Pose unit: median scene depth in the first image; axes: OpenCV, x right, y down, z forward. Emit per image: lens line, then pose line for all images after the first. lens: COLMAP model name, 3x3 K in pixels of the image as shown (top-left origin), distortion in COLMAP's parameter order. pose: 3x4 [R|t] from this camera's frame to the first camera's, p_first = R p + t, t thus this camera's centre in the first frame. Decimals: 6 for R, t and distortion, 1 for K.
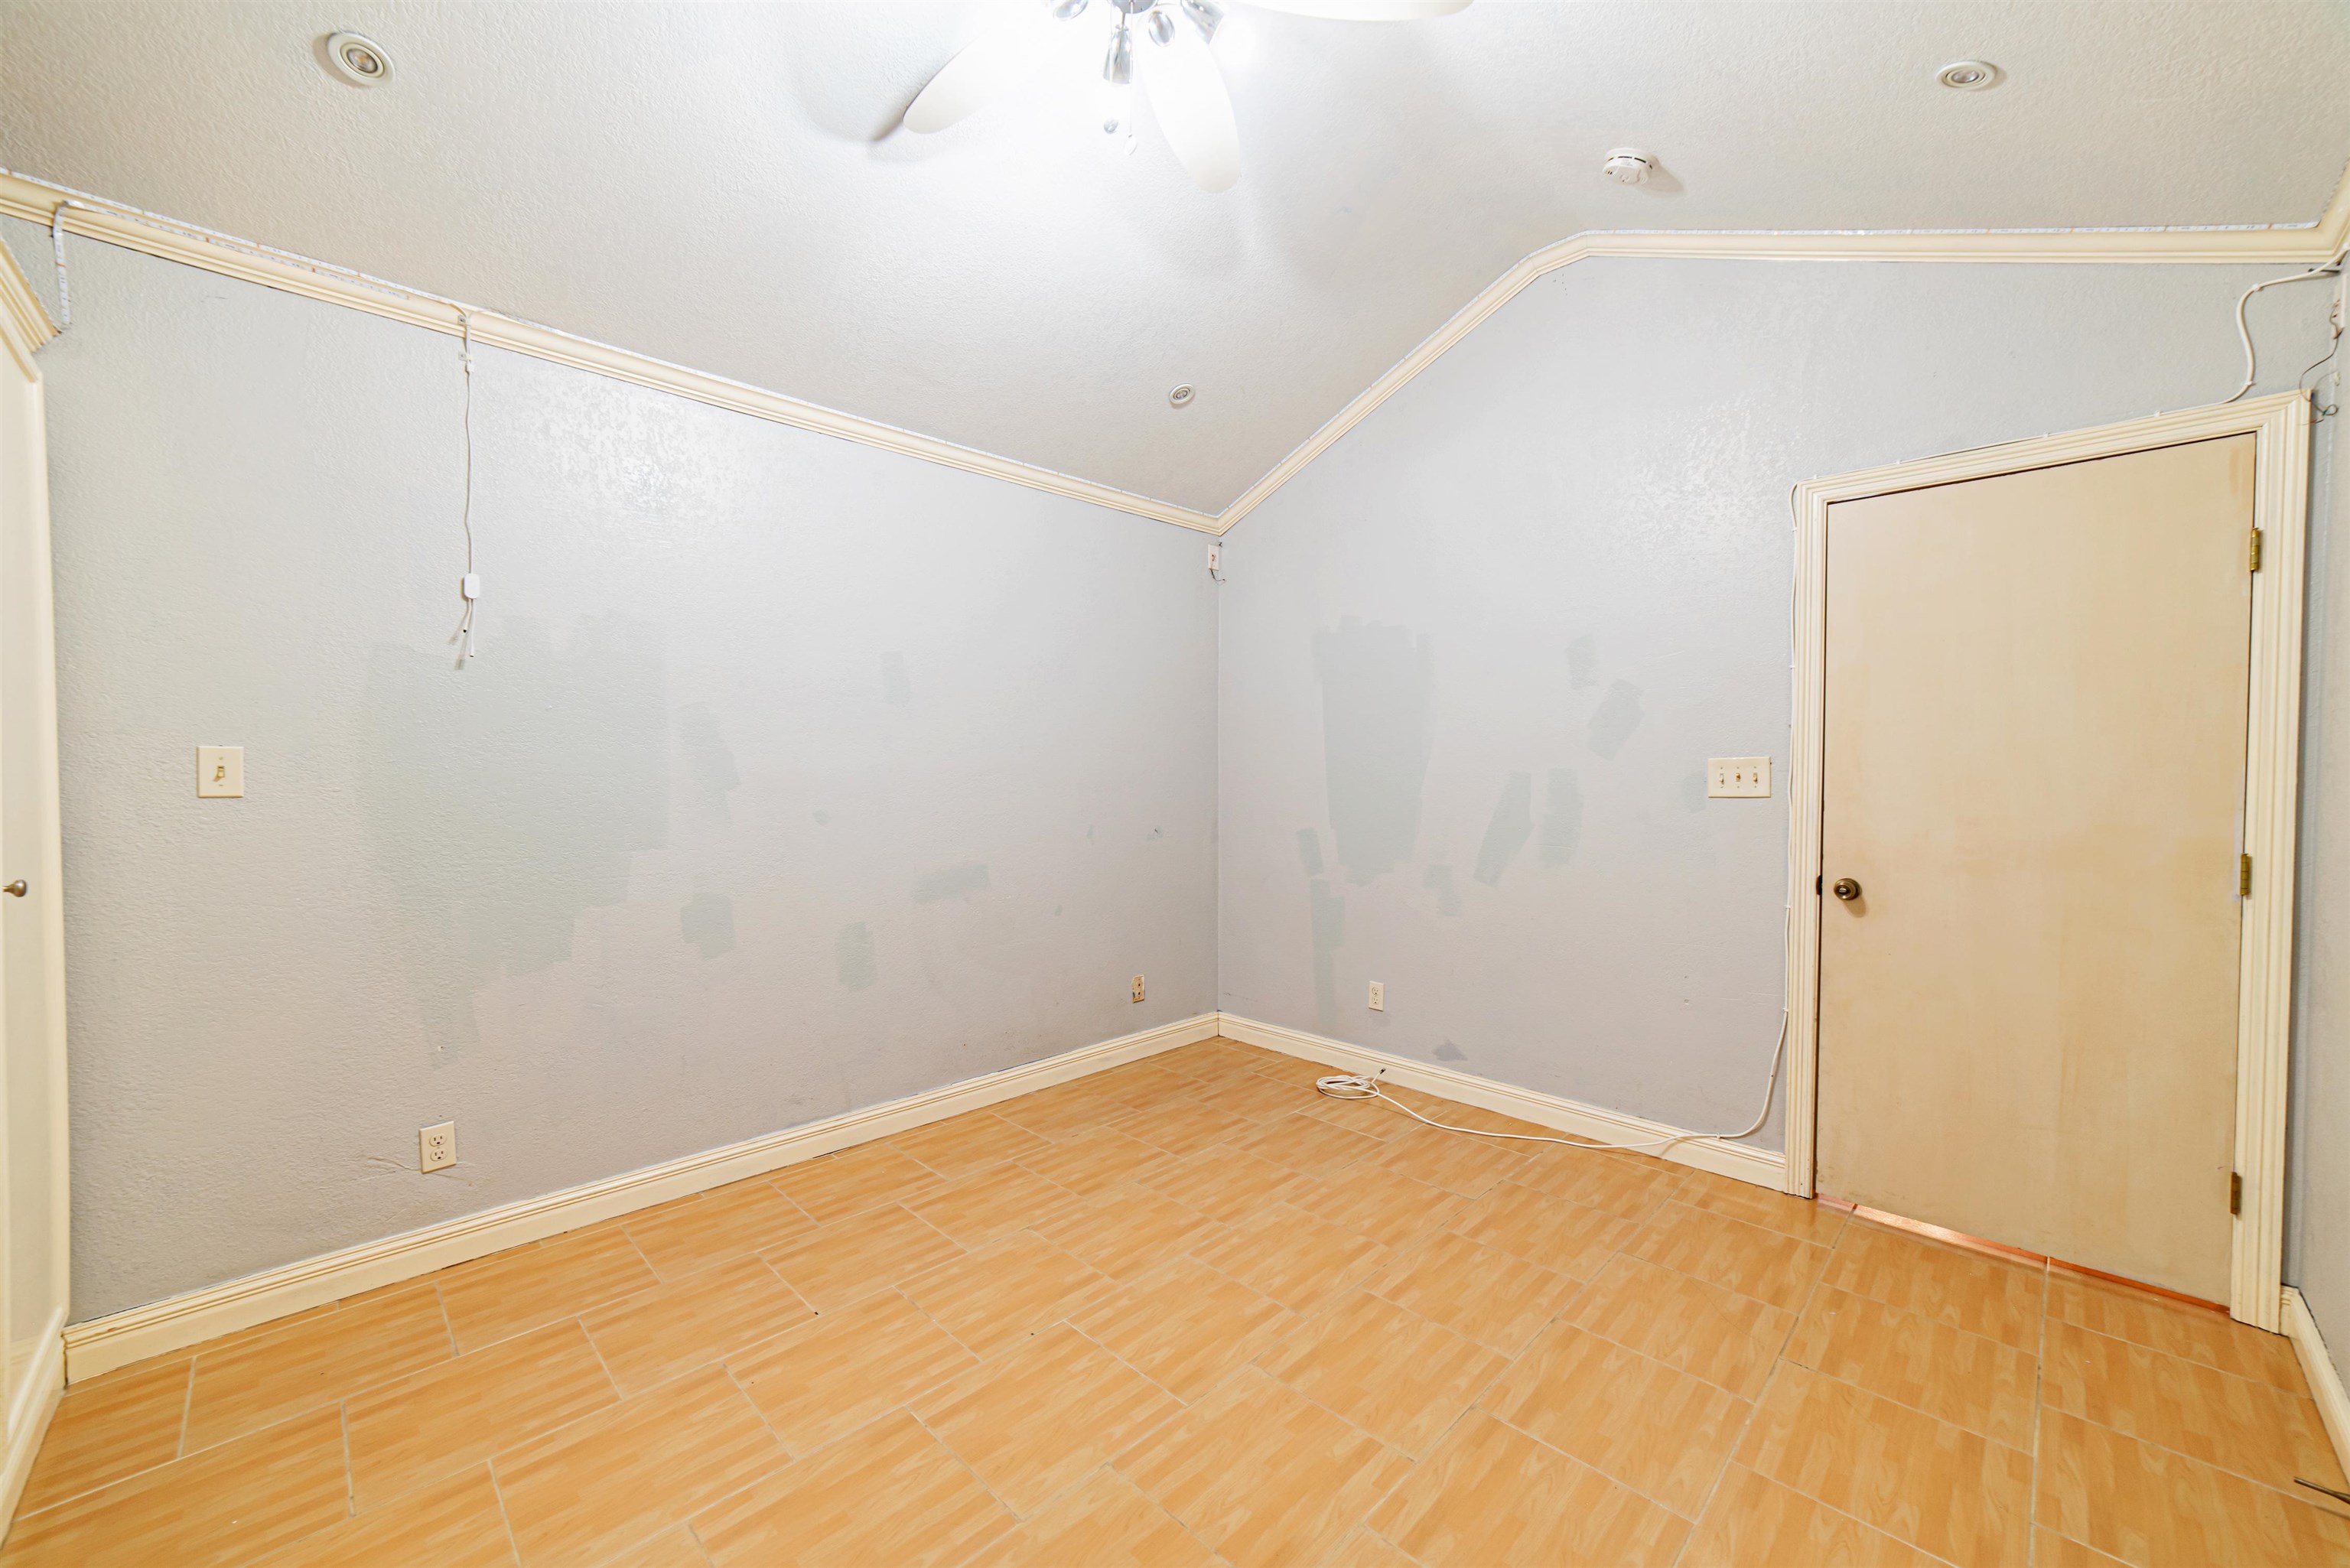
lens RADIAL K [[909.0, 0, 1161.8], [0, 909.0, 790.2], [0, 0, 1]] dist [-0.019309, 0.008013]
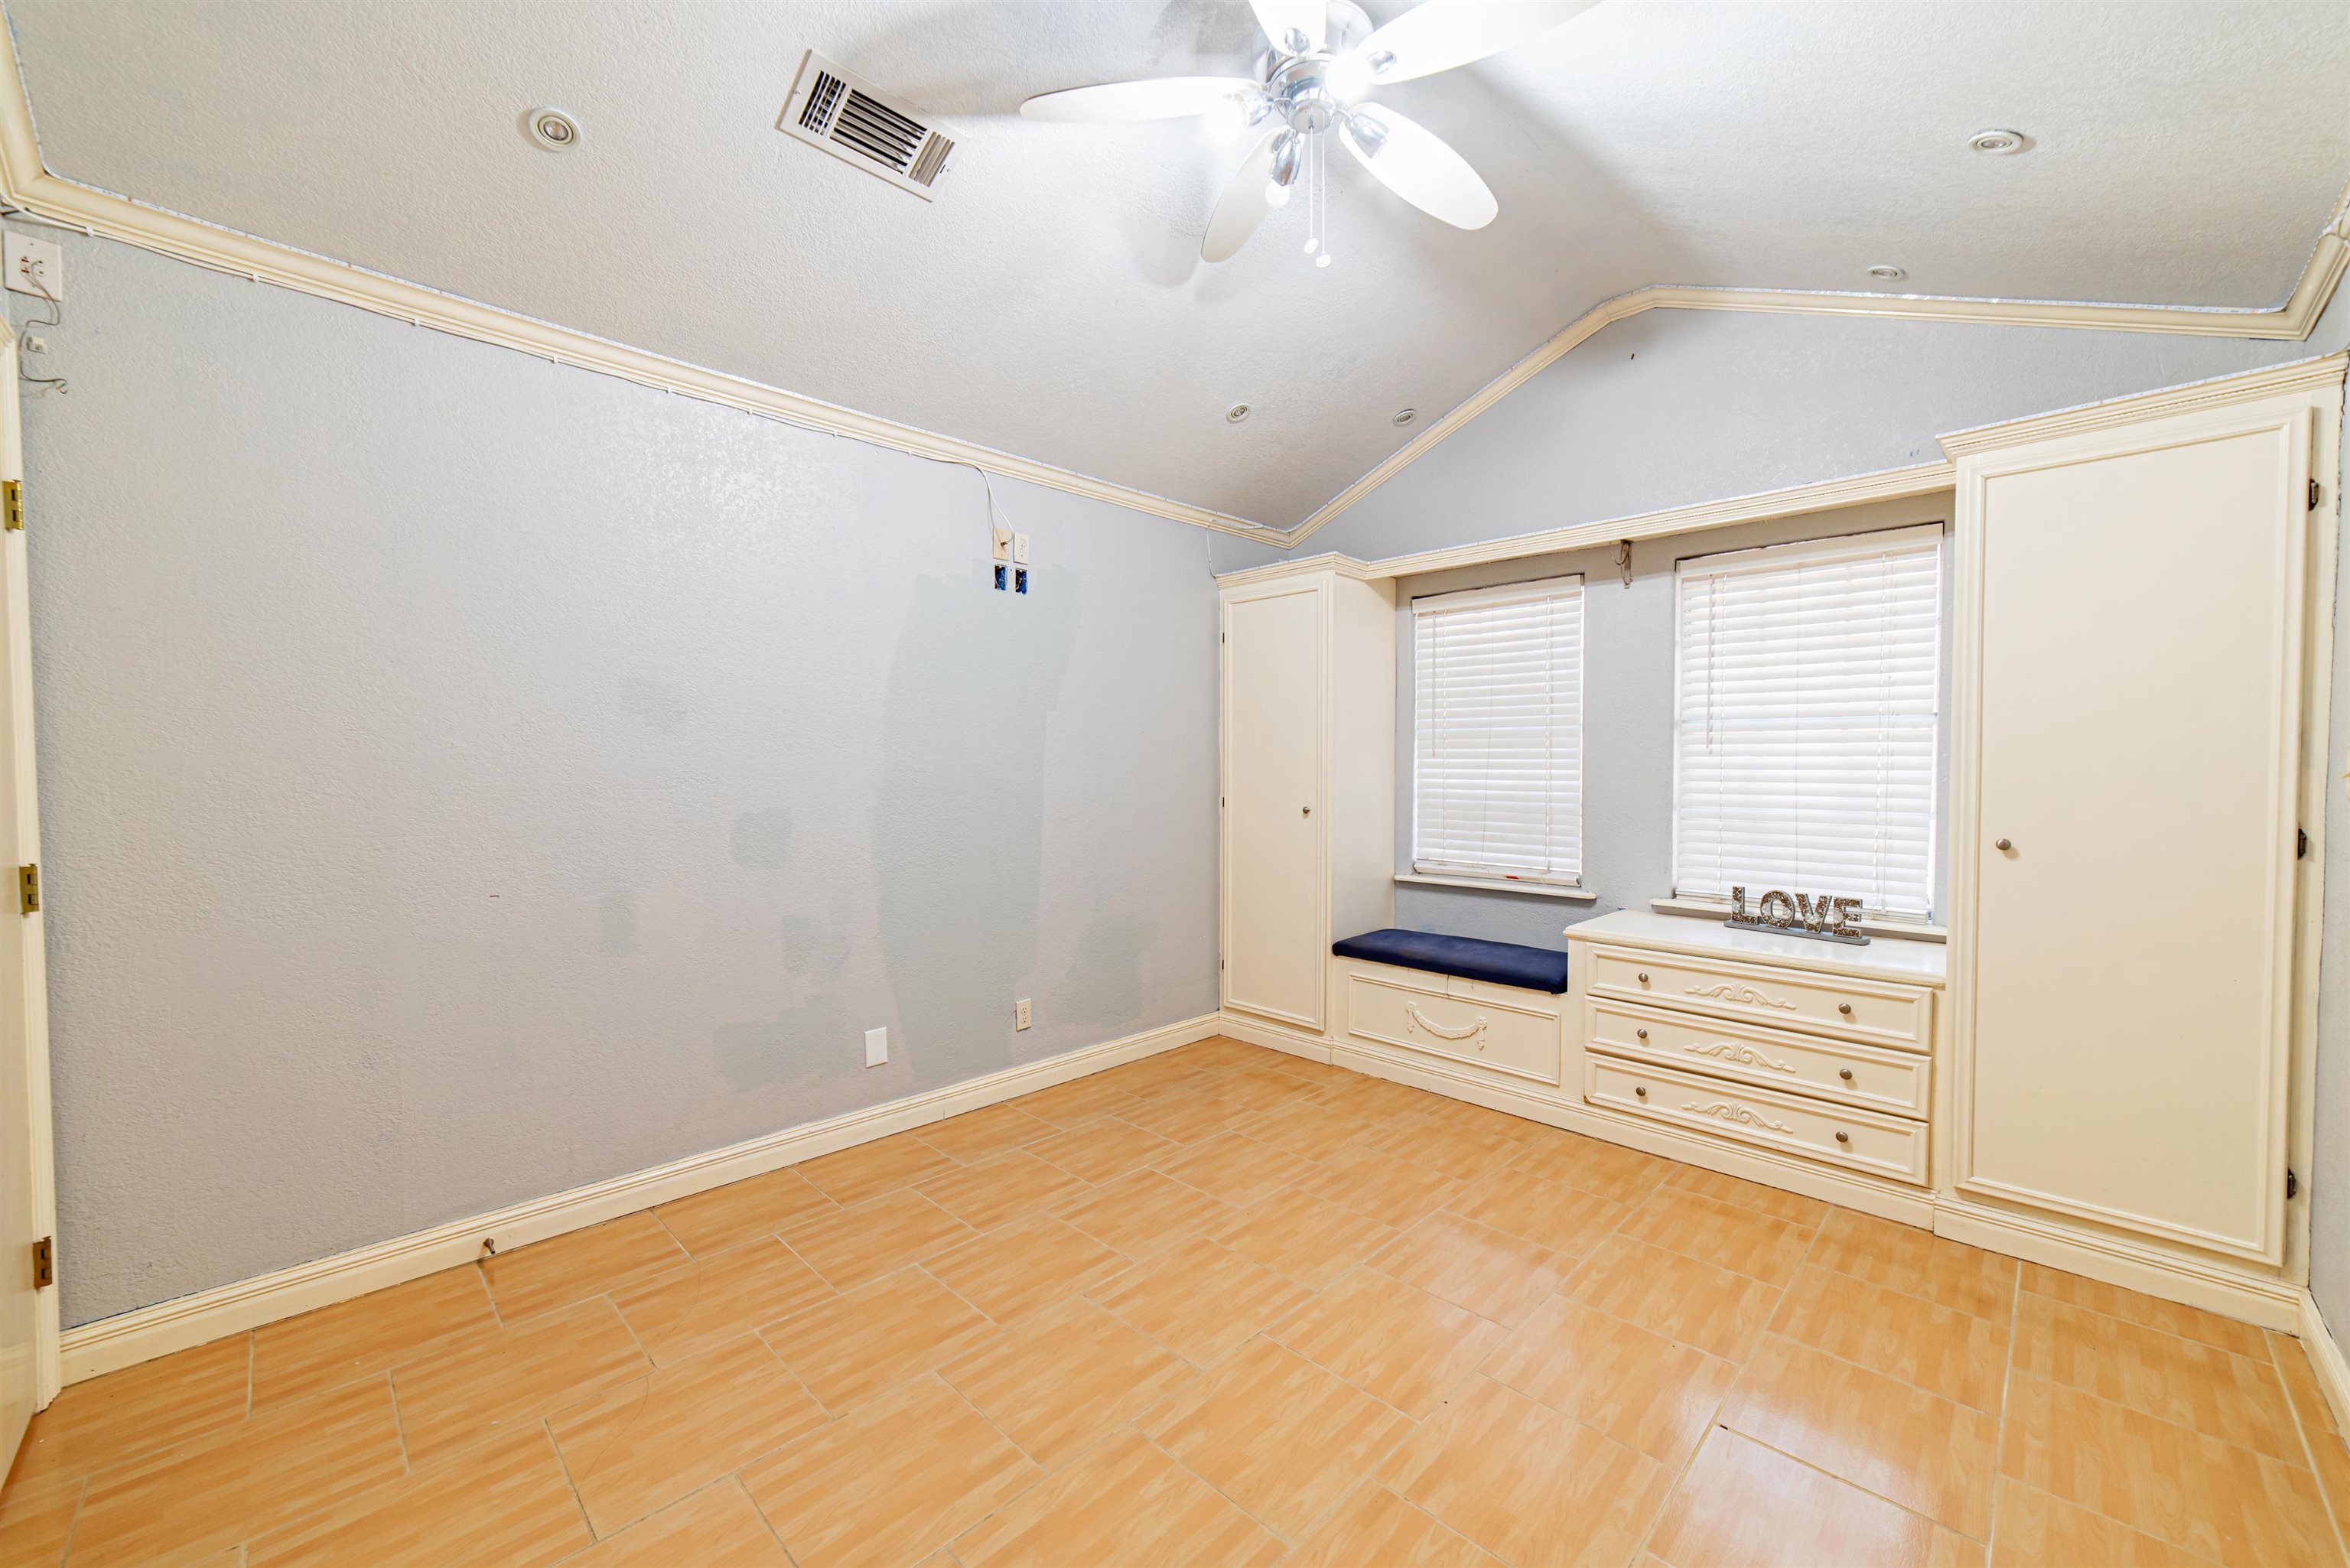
lens RADIAL K [[917.6, 0, 1178.0], [0, 917.6, 788.3], [0, 0, 1]] dist [-0.015442, 0.007432]
pose [[-0.999544, -0.000317, -0.030196, 0.105368], [-0.001884, 0.998652, 0.051866, -0.035893], [0.030139, 0.051899, -0.998197, 1.330162]]
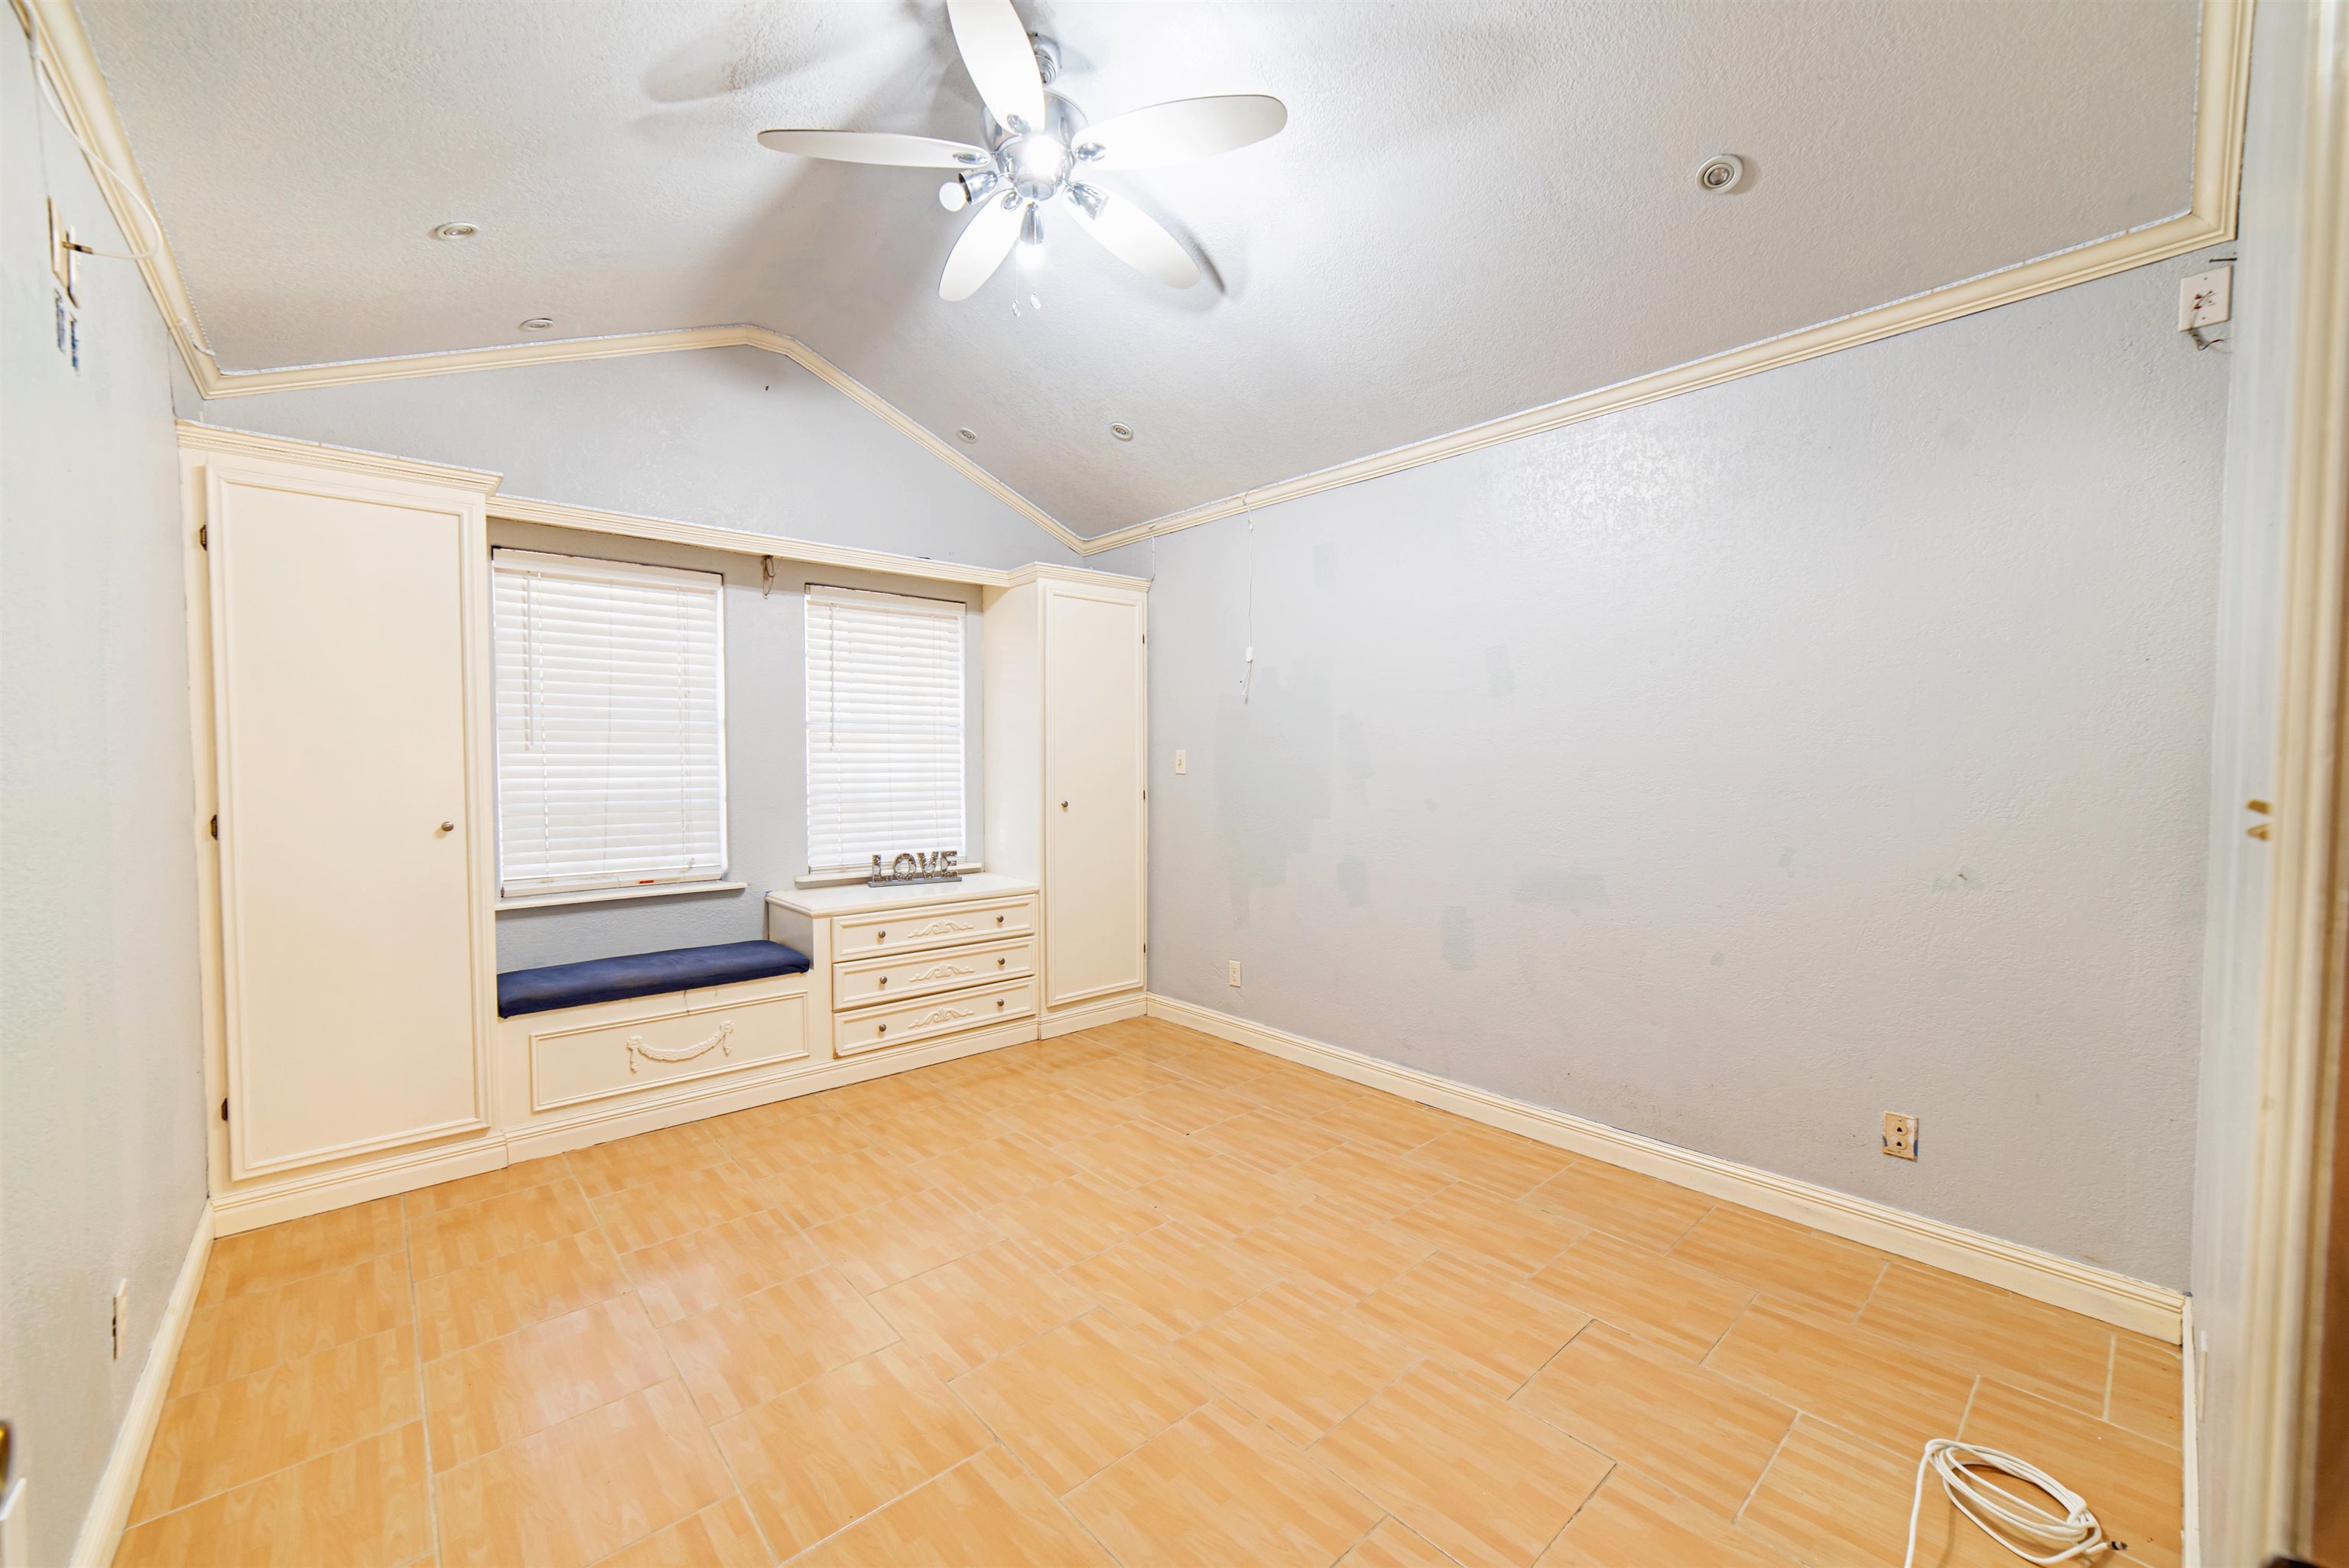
lens RADIAL K [[908.0, 0, 1176.1], [0, 908.0, 789.0], [0, 0, 1]] dist [-0.015913, 0.008297]
pose [[-0.035613, 0.032976, -0.998821, 0.792166], [-0.024212, 0.999134, 0.033849, -0.021694], [0.999072, 0.025389, -0.034784, 0.755632]]
